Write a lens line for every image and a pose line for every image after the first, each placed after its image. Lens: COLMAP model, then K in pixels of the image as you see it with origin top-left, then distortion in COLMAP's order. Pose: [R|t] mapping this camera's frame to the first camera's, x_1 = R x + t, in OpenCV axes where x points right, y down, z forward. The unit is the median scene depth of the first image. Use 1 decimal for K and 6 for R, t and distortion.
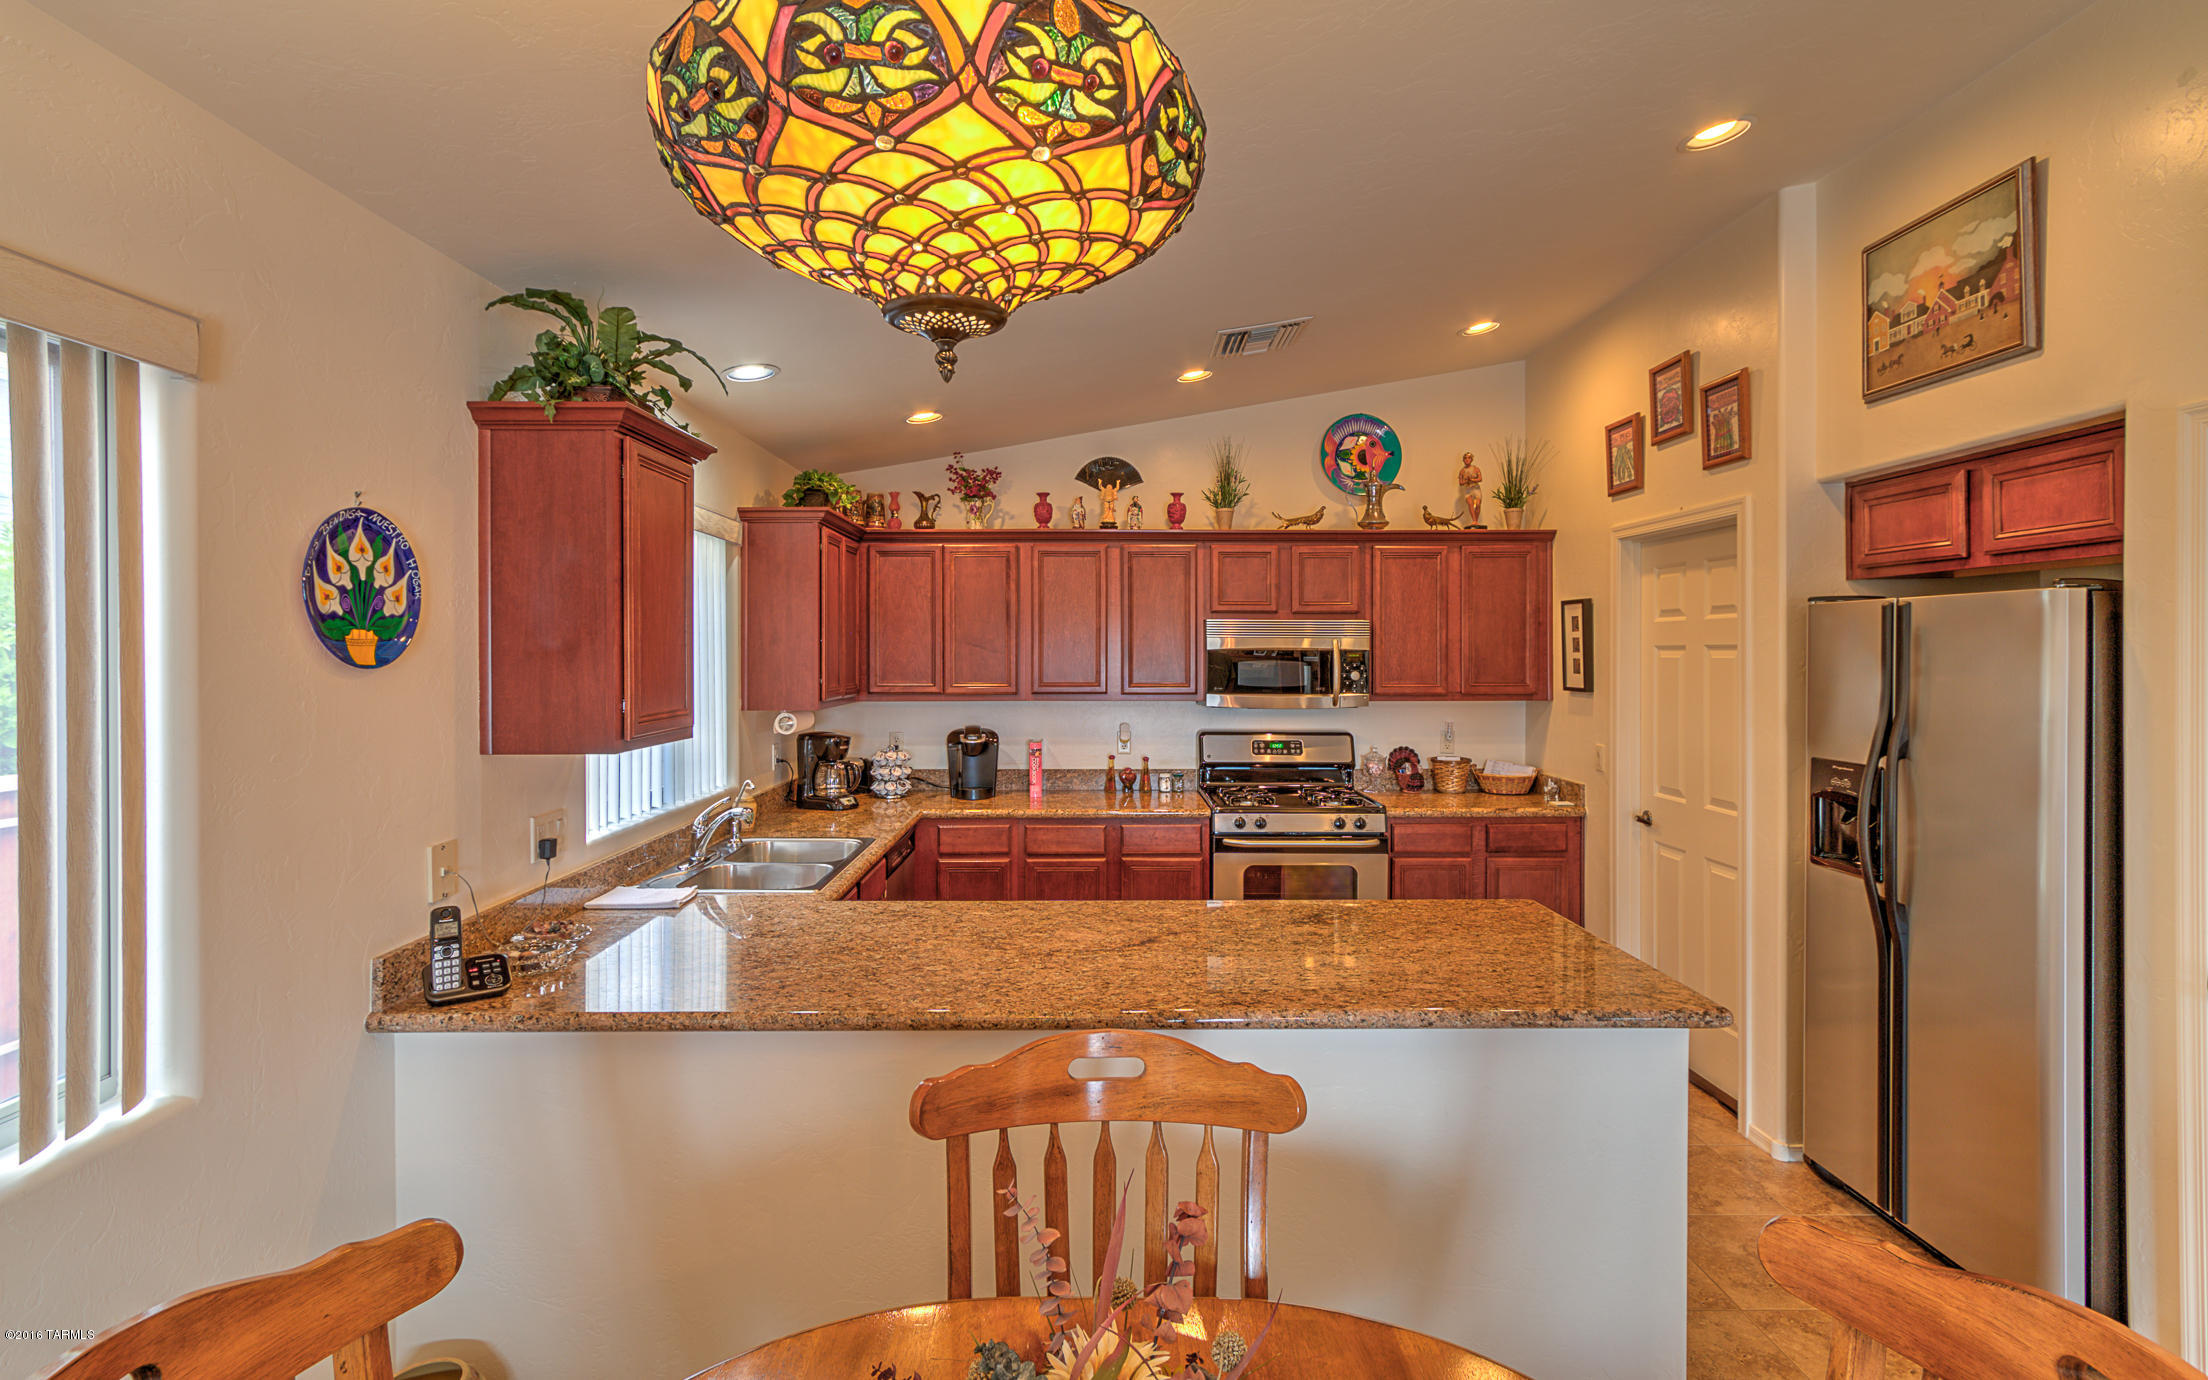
lens RADIAL K [[1022.6, 0, 1106.6], [0, 1022.6, 654.7], [0, 0, 1]] dist [-0.001002, -0.000048]
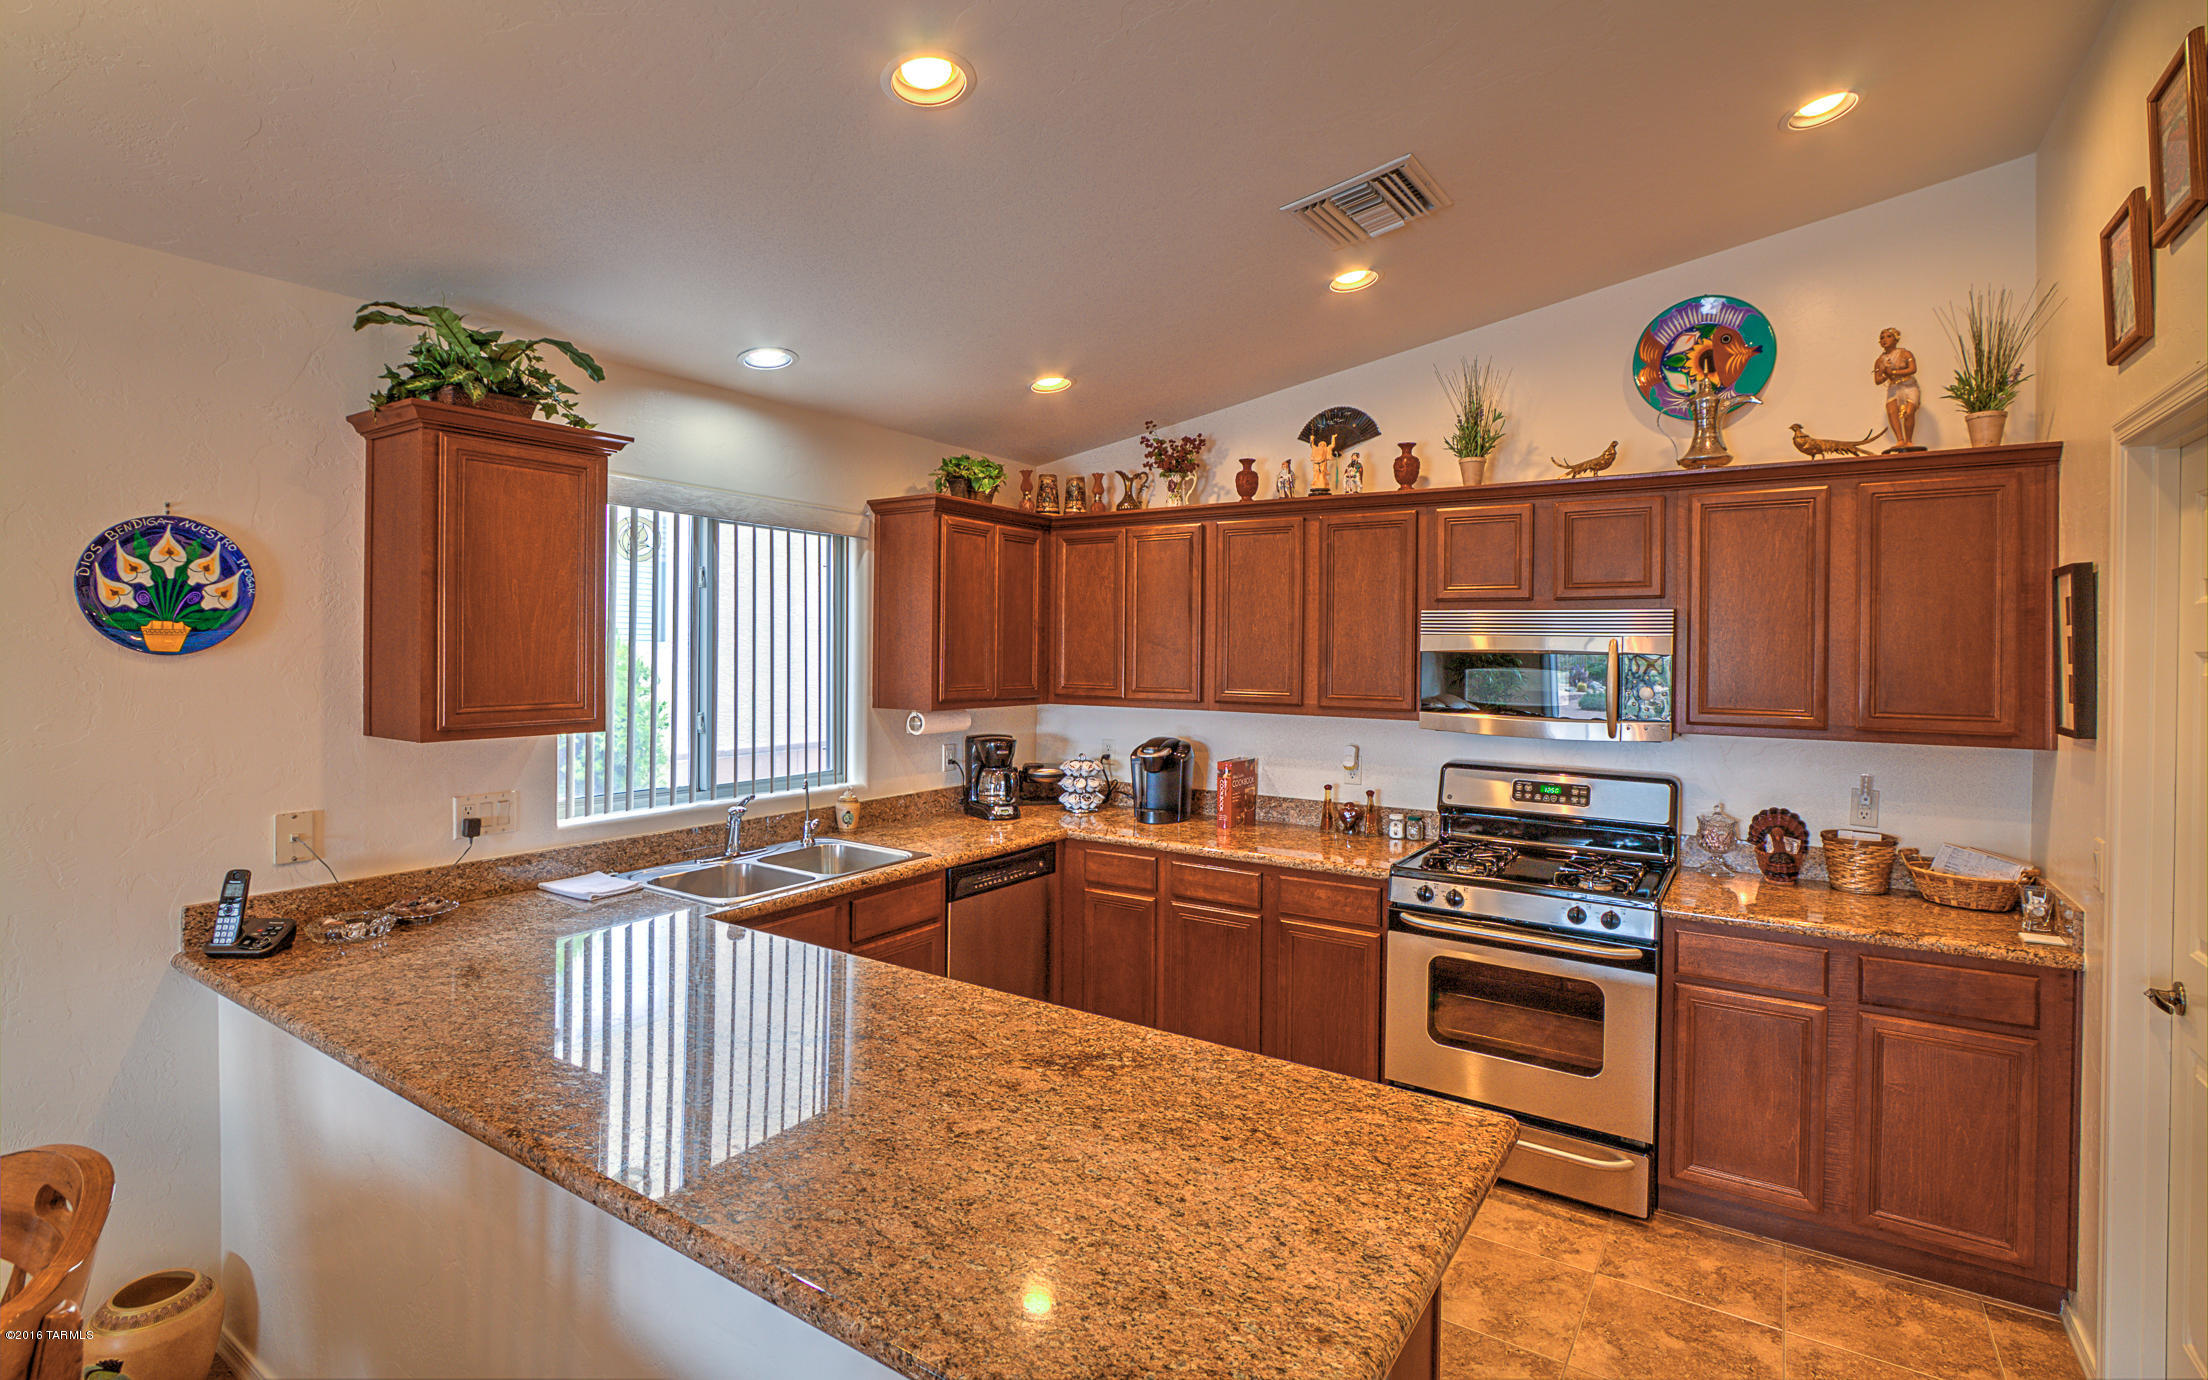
lens RADIAL K [[1039.1, 0, 1104.2], [0, 1039.1, 648.6], [0, 0, 1]] dist [-0.013428, 0.000534]
pose [[0.829574, 0.009435, -0.558317, 0.321371], [-0.013395, 0.999906, -0.003005, -0.001599], [0.558236, 0.009971, 0.829623, 0.251116]]
